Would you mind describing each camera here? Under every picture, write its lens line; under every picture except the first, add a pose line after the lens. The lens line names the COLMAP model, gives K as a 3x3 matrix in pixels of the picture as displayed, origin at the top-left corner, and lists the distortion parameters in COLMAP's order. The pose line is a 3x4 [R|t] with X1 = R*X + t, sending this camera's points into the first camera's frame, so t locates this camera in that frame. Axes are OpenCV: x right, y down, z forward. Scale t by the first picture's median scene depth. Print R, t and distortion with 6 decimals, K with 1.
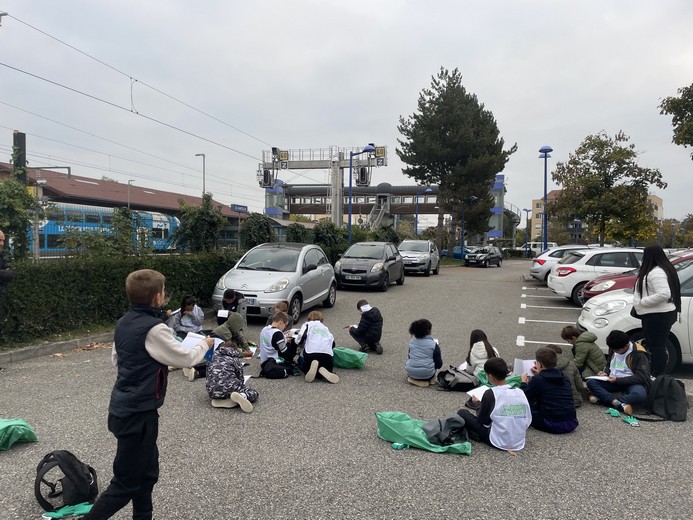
lens RADIAL K [[531.6, 0, 343.8], [0, 531.6, 262.9], [0, 0, 1]] dist [0.122854, -0.168334]
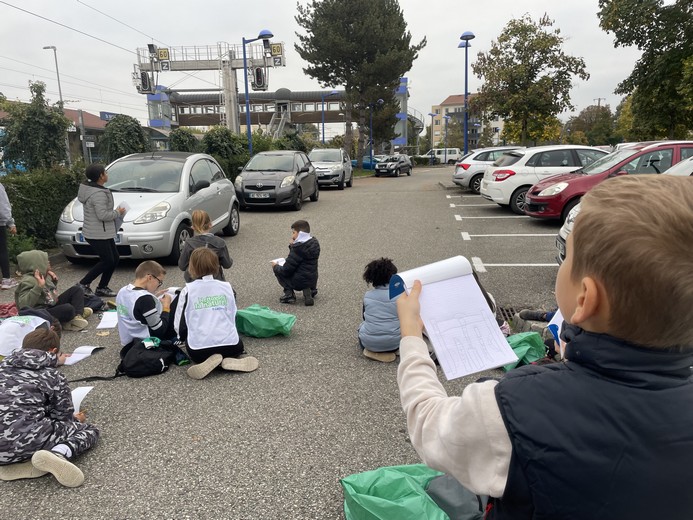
lens RADIAL K [[531.6, 0, 343.8], [0, 531.6, 262.9], [0, 0, 1]] dist [0.122854, -0.168334]
pose [[0.982700, -0.074180, 0.169699, -0.001317], [0.046401, 0.985673, 0.162162, 0.001899], [-0.179297, -0.151482, 0.972063, 0.120023]]
